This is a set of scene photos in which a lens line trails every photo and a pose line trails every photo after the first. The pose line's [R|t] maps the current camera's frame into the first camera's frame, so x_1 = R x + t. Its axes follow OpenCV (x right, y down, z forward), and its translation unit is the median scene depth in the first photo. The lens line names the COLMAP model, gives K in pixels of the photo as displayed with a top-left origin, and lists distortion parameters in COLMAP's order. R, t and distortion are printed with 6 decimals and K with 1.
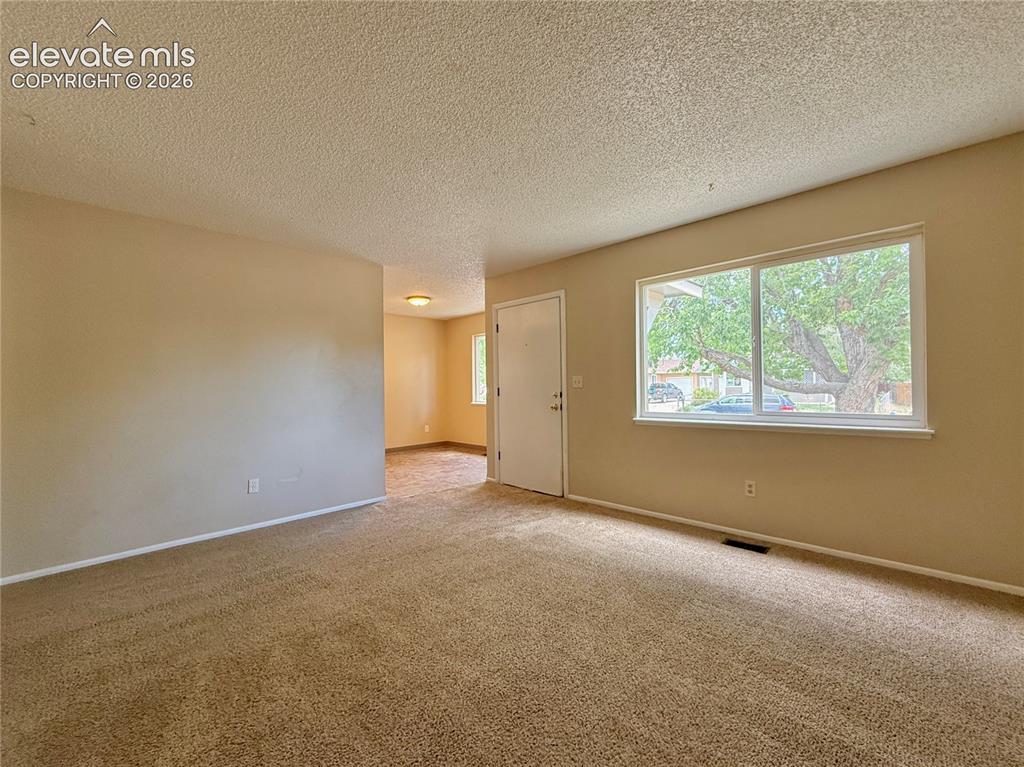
lens RADIAL K [[419.0, 0, 512.0], [0, 419.0, 383.5], [0, 0, 1]] dist [0.001121, -0.000201]
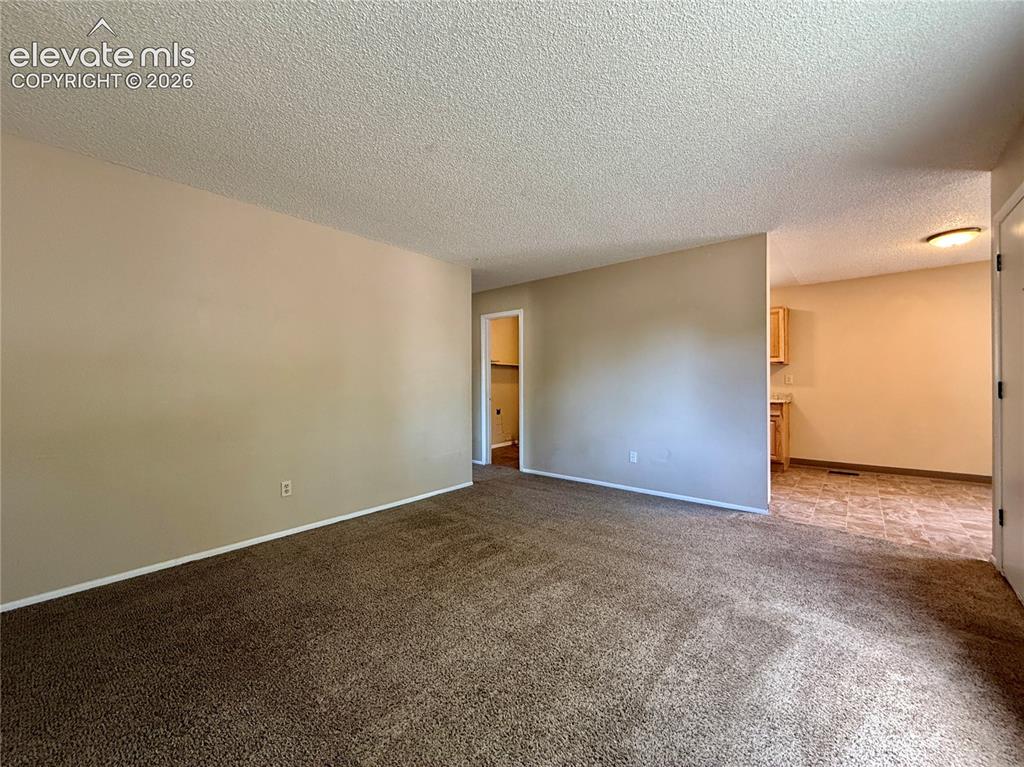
lens RADIAL K [[409.1, 0, 512.0], [0, 409.1, 383.5], [0, 0, 1]] dist [-0.000373, 0.000165]
pose [[0.078124, 0.012903, -0.996860, 0.513248], [0.004275, 0.999903, 0.013277, 0.007566], [0.996935, -0.005299, 0.078061, 0.493978]]
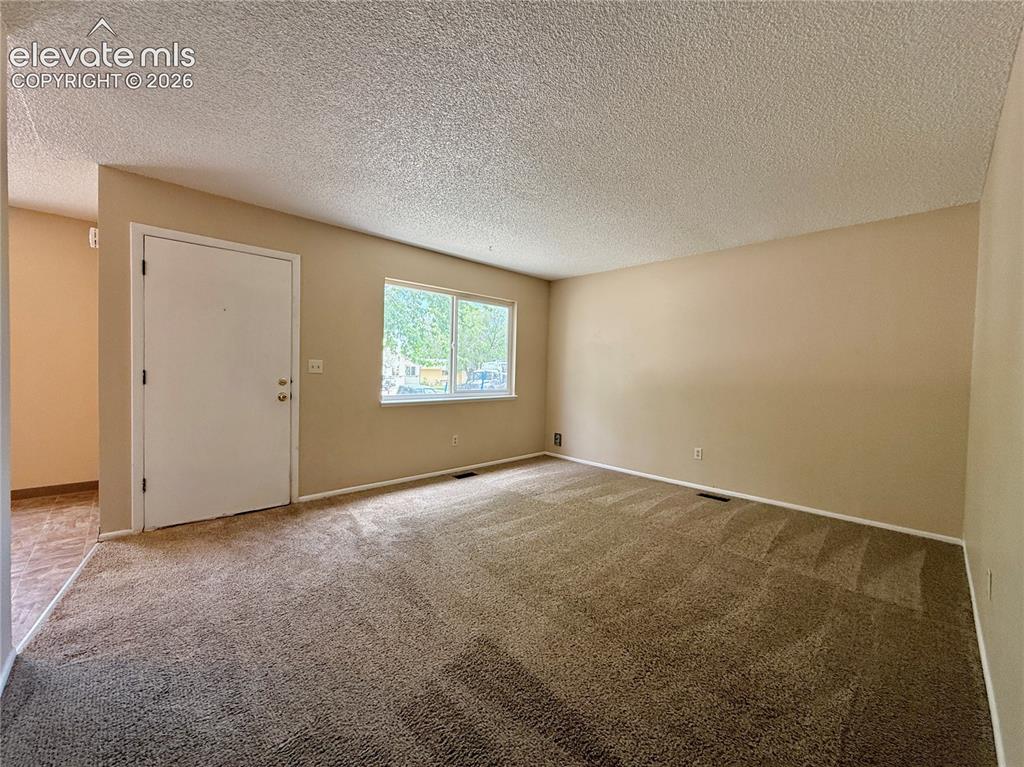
lens RADIAL K [[405.9, 0, 490.0], [0, 405.9, 385.2], [0, 0, 1]] dist [0.000509, -0.000036]
pose [[0.059862, -0.015781, 0.998082, -0.724382], [-0.020315, 0.999649, 0.017025, 0.014882], [-0.998000, -0.021295, 0.059521, 0.617973]]
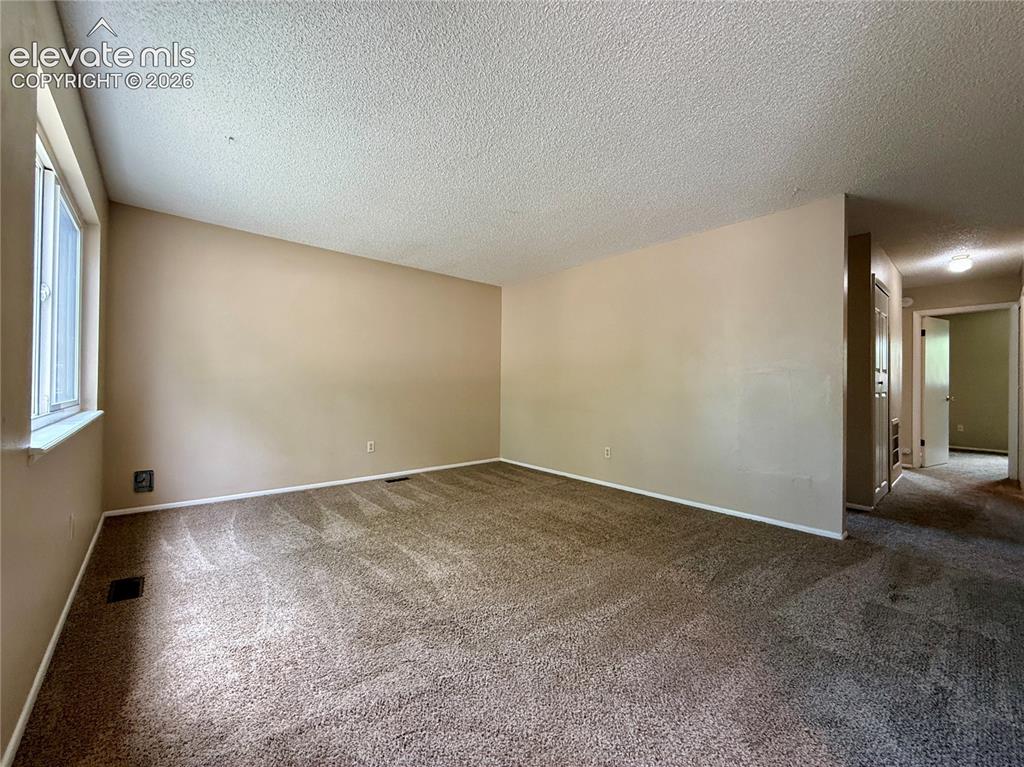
lens RADIAL K [[419.0, 0, 512.0], [0, 419.0, 383.5], [0, 0, 1]] dist [0.001121, -0.000201]
pose [[-0.996916, 0.007138, 0.078156, -0.123832], [0.006845, 0.999969, -0.004015, 0.032514], [-0.078183, -0.003468, -0.996933, 1.253043]]
